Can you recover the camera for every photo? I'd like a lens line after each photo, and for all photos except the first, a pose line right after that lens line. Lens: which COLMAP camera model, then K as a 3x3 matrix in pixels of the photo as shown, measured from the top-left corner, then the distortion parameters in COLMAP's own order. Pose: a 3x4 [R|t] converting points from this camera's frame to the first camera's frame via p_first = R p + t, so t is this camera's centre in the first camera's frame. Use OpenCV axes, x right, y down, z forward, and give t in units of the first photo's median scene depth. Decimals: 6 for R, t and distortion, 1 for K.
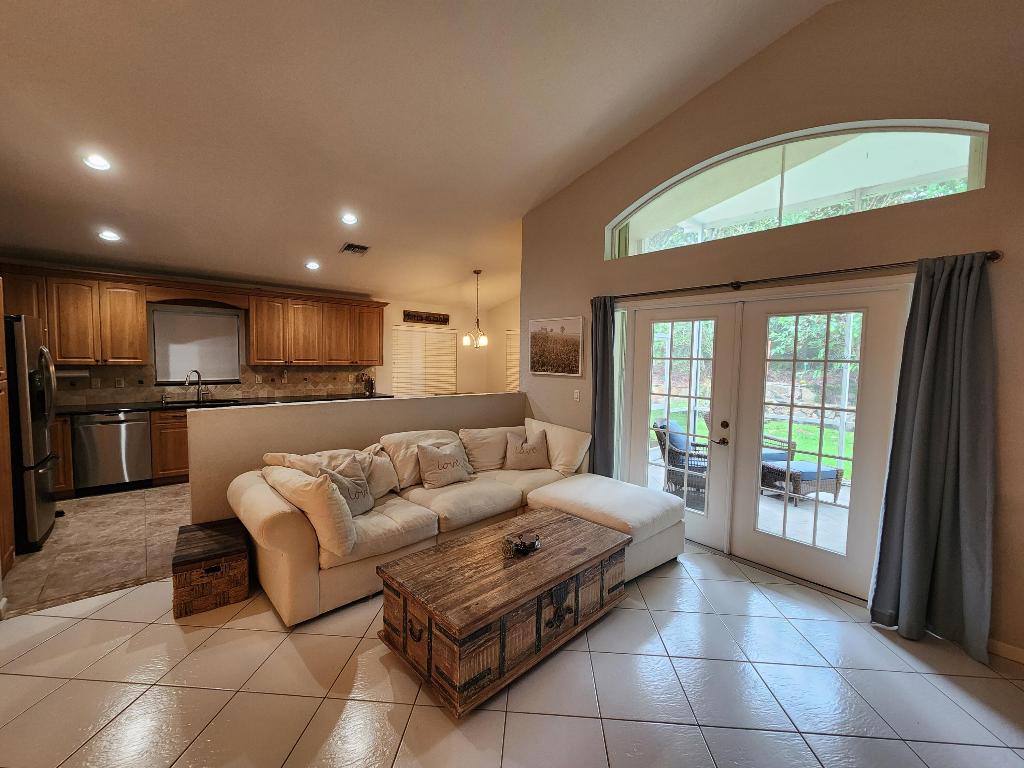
lens RADIAL K [[436.7, 0, 512.0], [0, 436.7, 384.0], [0, 0, 1]] dist [0.002930, 0.000291]
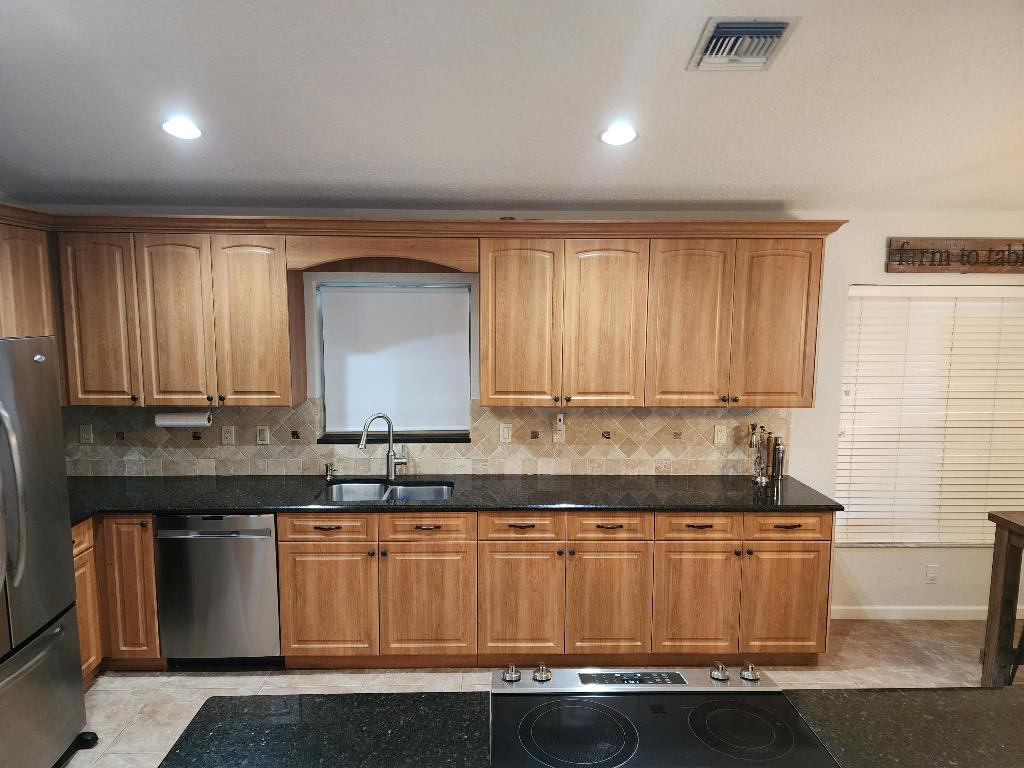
lens RADIAL K [[700.2, 0, 496.9], [0, 700.2, 392.6], [0, 0, 1]] dist [0.094056, -0.091983]
pose [[0.768947, 0.059736, -0.636515, -0.182377], [-0.027222, 0.997781, 0.060754, -0.112915], [0.638732, -0.029389, 0.768867, 0.570451]]
